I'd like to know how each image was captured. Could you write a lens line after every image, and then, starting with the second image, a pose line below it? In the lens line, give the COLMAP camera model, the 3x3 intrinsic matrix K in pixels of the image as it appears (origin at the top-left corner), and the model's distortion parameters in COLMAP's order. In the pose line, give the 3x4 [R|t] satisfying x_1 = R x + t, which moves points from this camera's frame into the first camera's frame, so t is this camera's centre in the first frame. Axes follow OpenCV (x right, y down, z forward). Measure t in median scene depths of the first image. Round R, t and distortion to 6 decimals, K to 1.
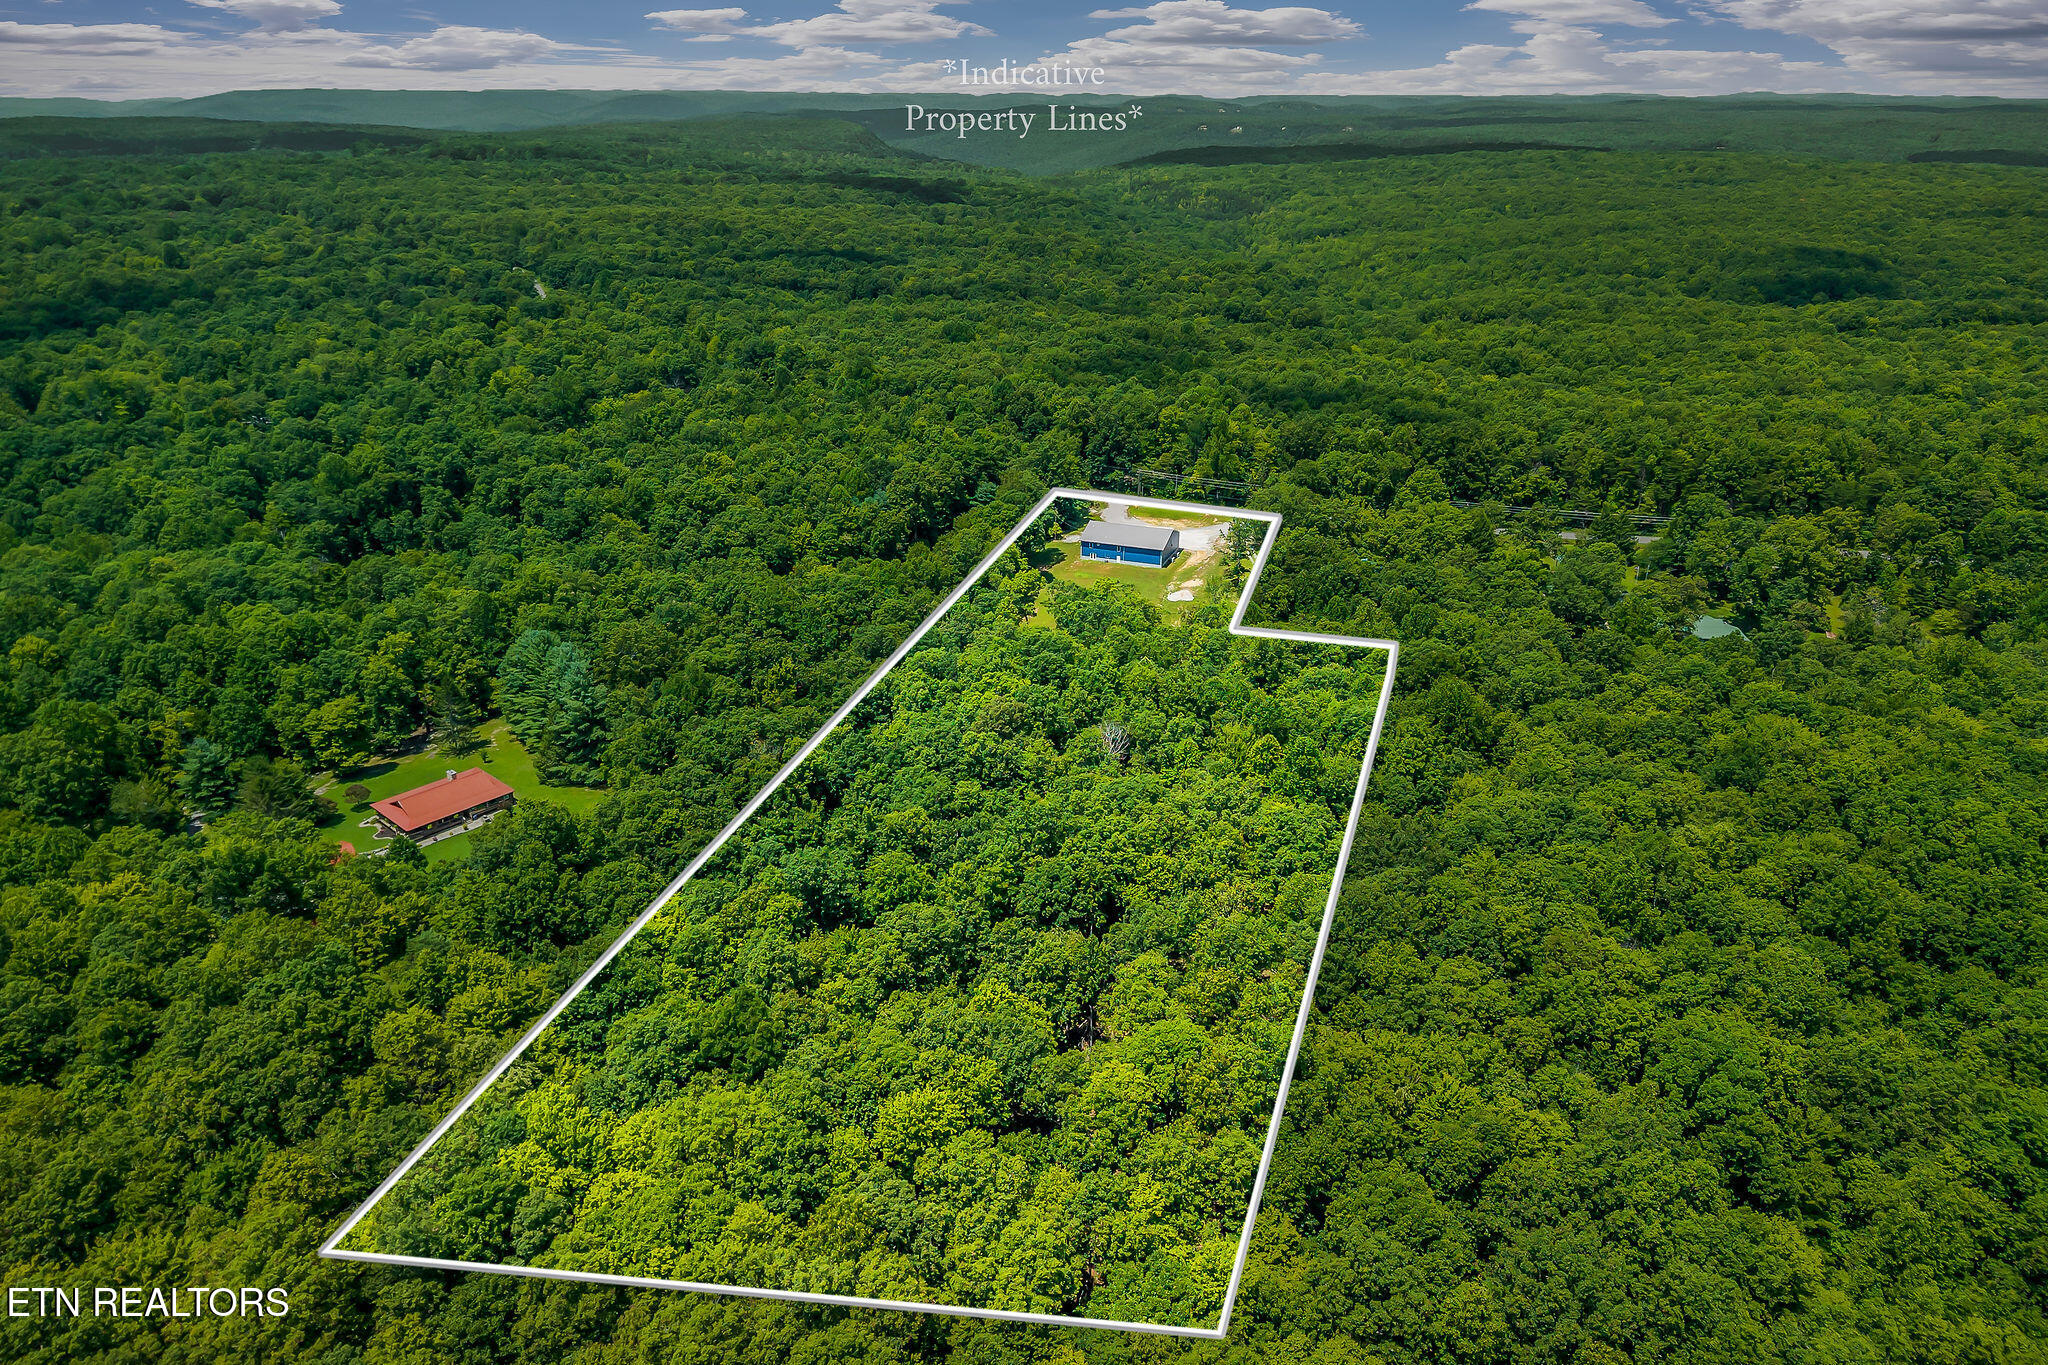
lens RADIAL K [[1367.8, 0, 1070.2], [0, 1367.8, 673.5], [0, 0, 1]] dist [0.031879, -0.028803]
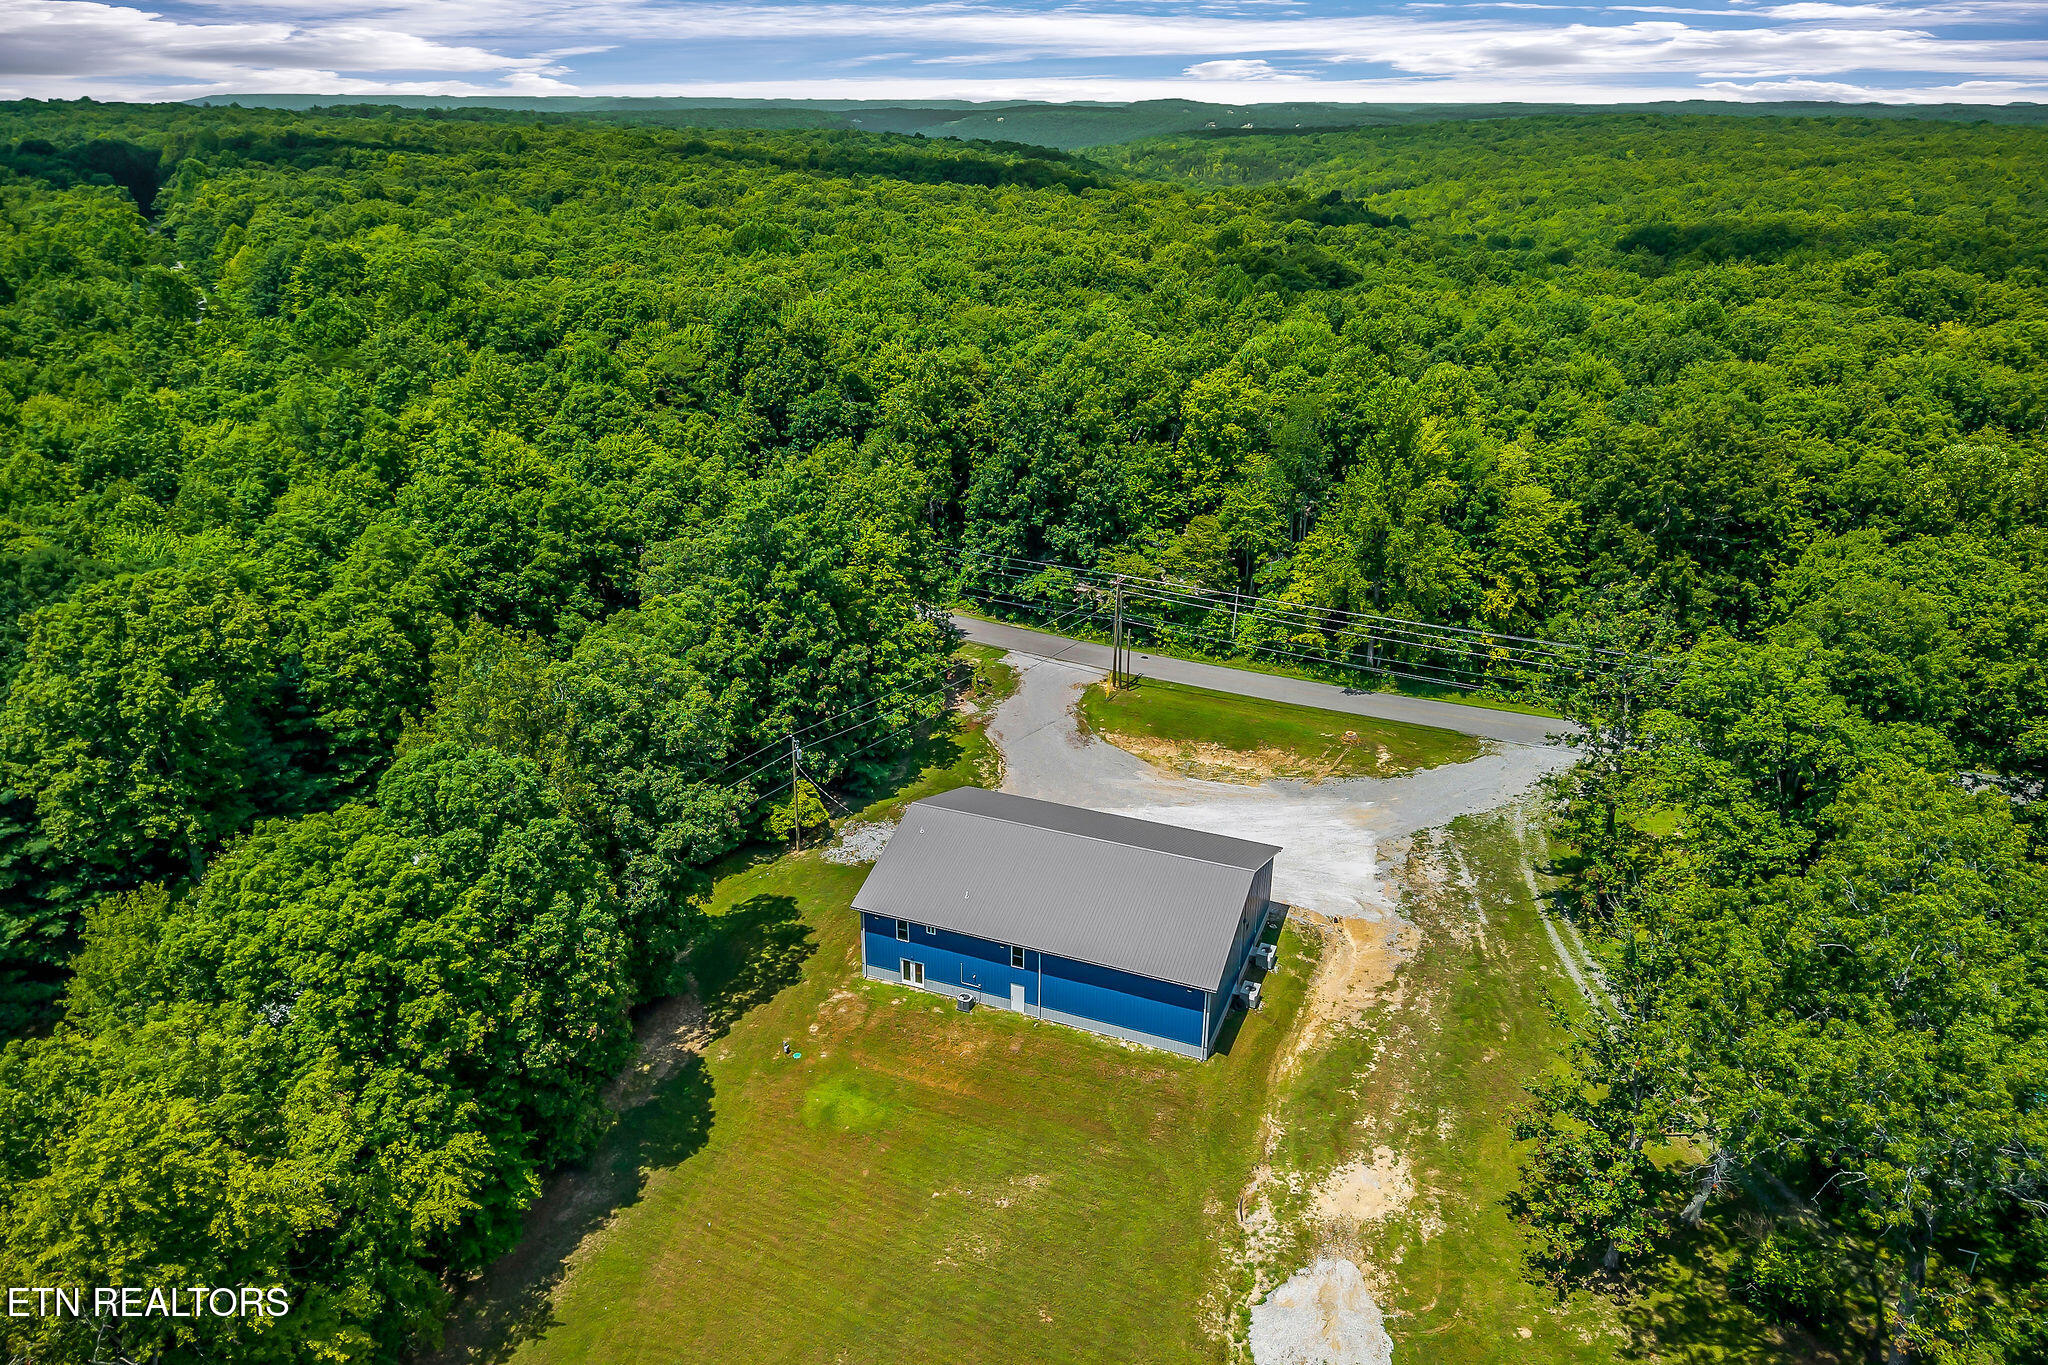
lens RADIAL K [[1367.8, 0, 1070.2], [0, 1367.8, 673.5], [0, 0, 1]] dist [0.031879, -0.028803]
pose [[0.999978, 0.006644, 0.000227, 0.038946], [-0.006639, 0.999866, -0.014995, -0.119810], [-0.000326, 0.014993, 0.999888, 0.684091]]
